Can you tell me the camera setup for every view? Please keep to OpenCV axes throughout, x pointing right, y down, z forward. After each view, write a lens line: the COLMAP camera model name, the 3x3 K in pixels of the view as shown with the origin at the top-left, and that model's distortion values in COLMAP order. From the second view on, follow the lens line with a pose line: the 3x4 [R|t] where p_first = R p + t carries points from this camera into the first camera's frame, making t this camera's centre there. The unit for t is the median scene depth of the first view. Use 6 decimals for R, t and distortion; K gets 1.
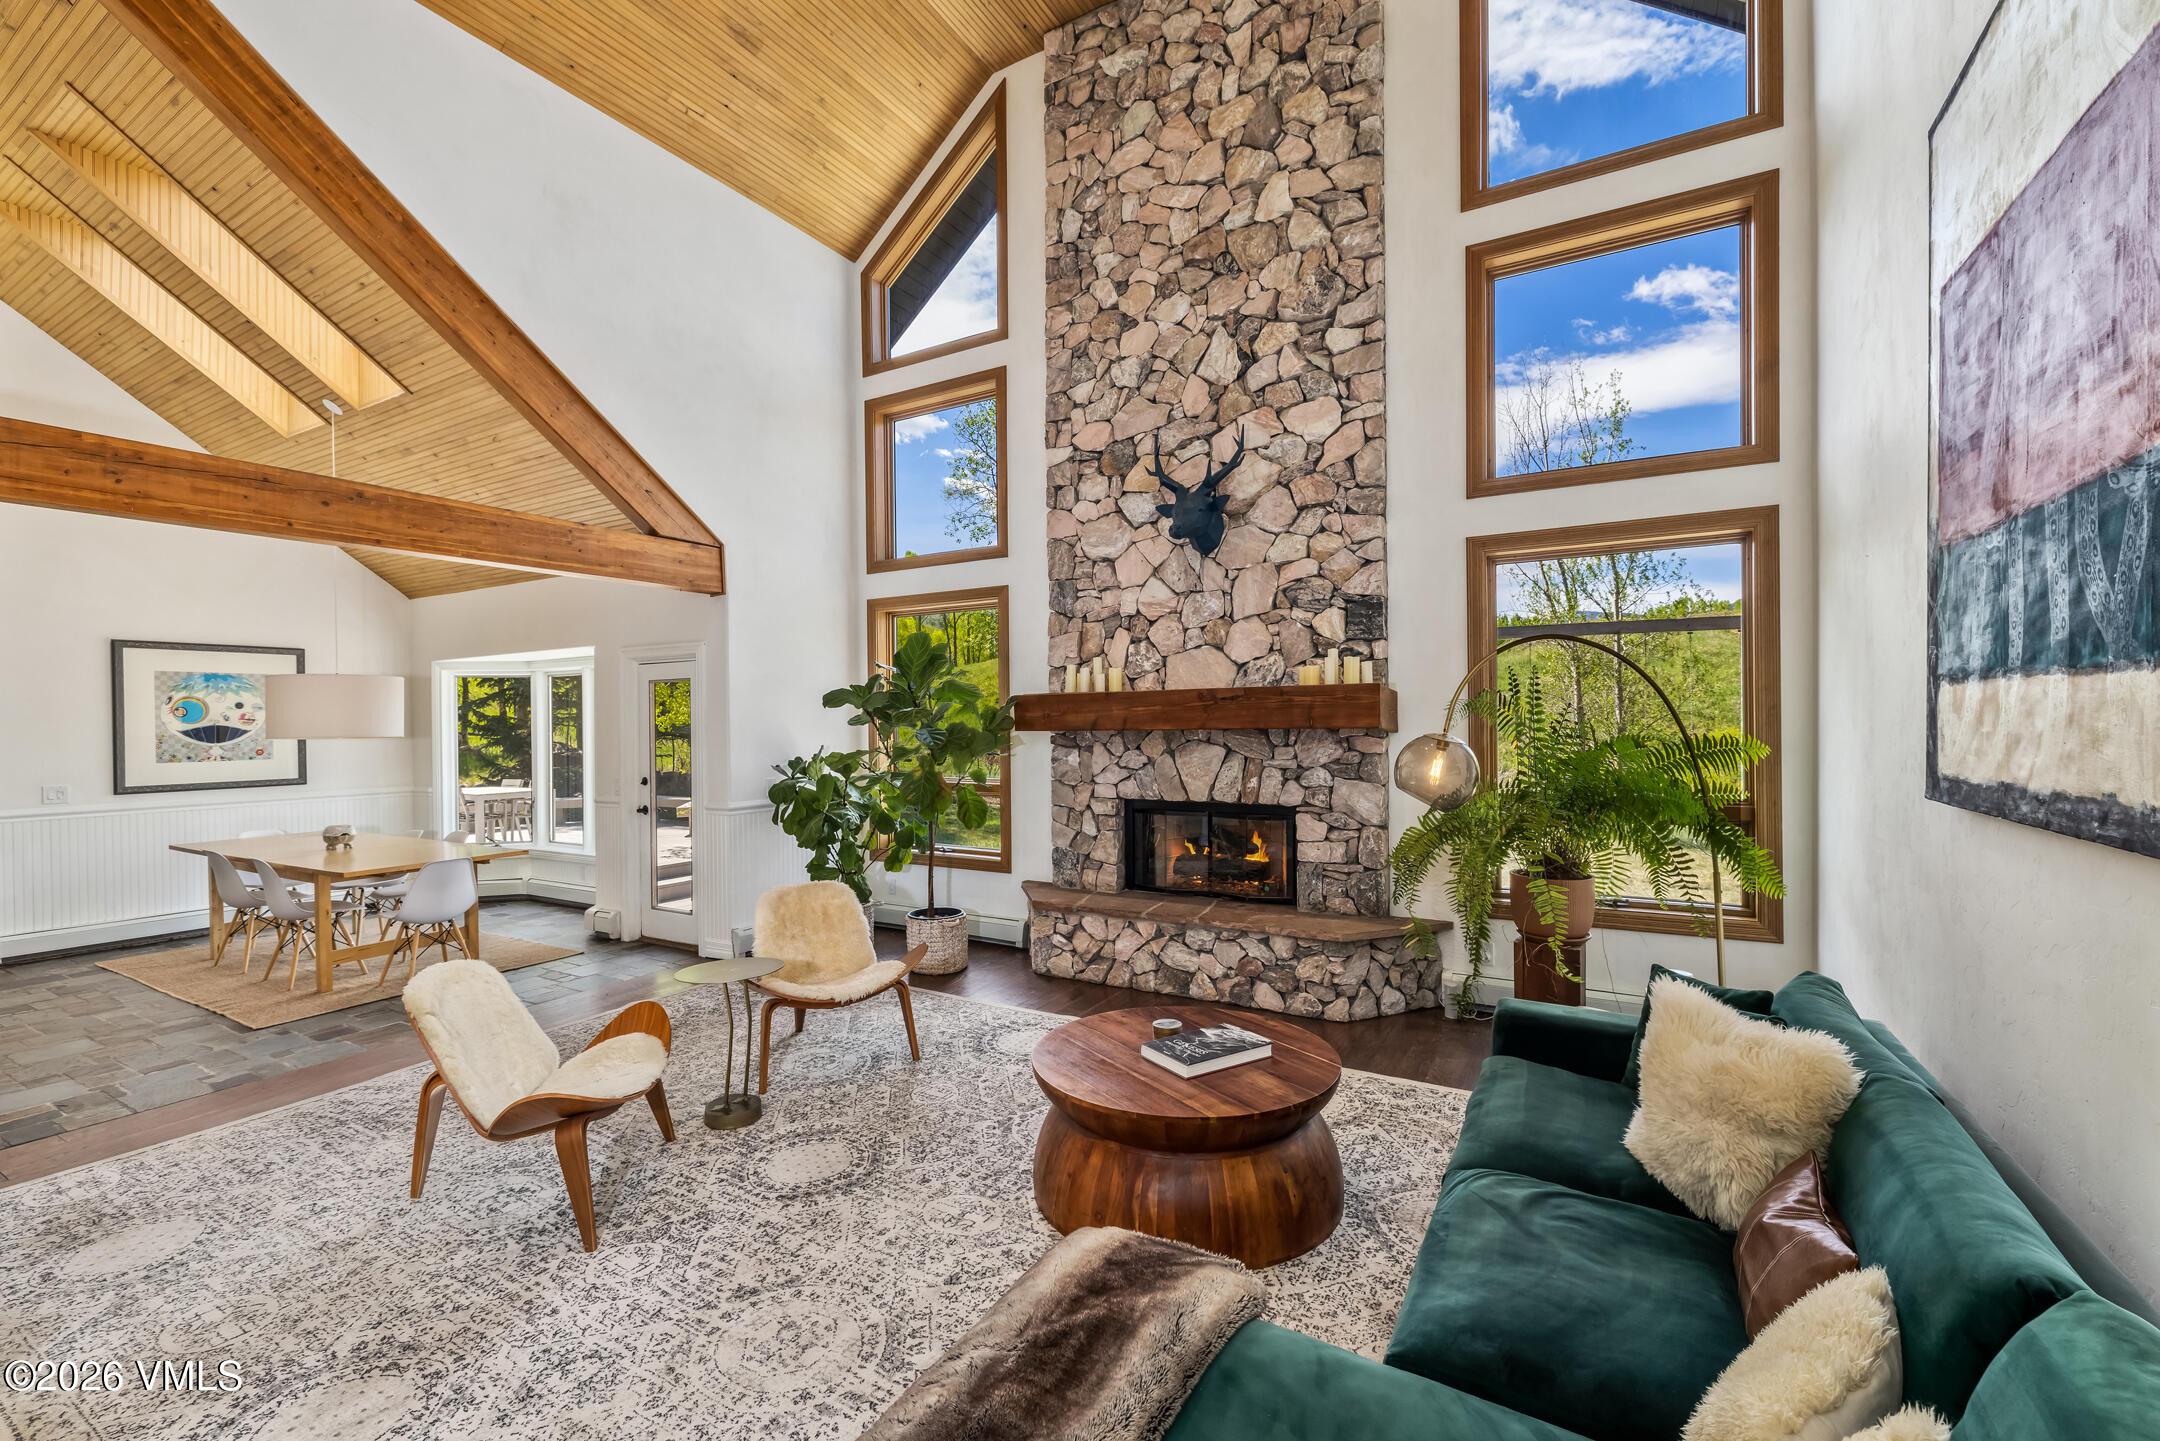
lens RADIAL K [[921.6, 0, 1077.2], [0, 921.6, 723.7], [0, 0, 1]] dist [0.004409, 0.000602]
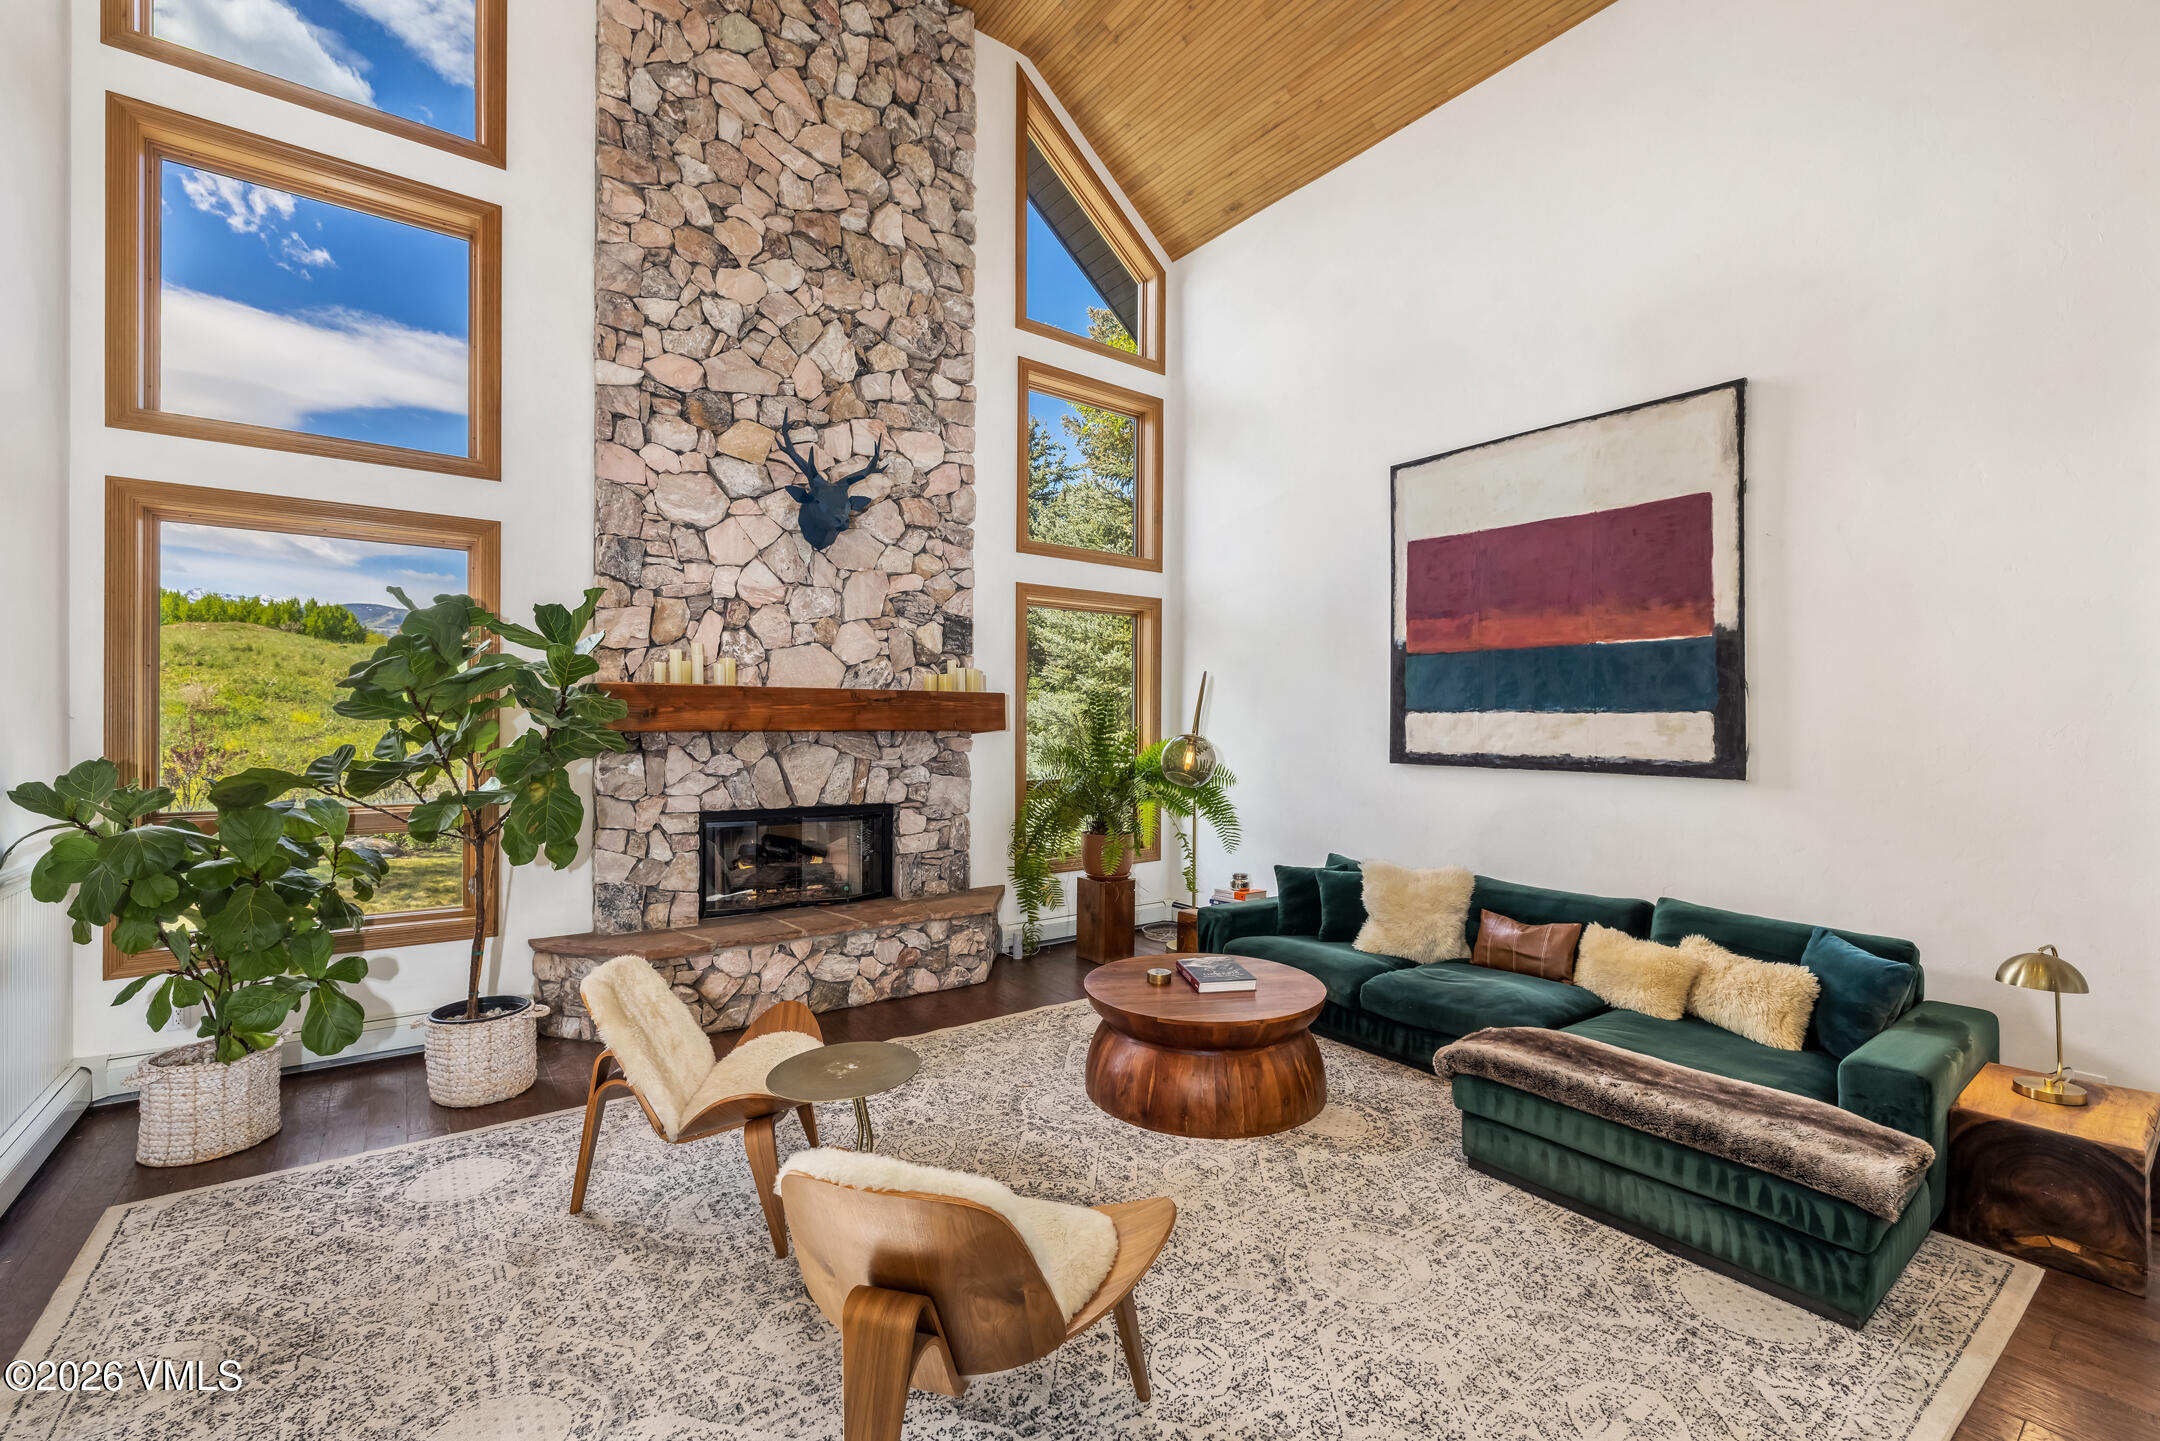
lens RADIAL K [[921.6, 0, 1076.8], [0, 921.6, 724.7], [0, 0, 1]] dist [0.004409, 0.000602]
pose [[0.378781, 0.012940, 0.925396, -0.652219], [-0.007390, 0.999913, -0.010957, 0.008731], [-0.925457, -0.002688, 0.378844, 0.390945]]
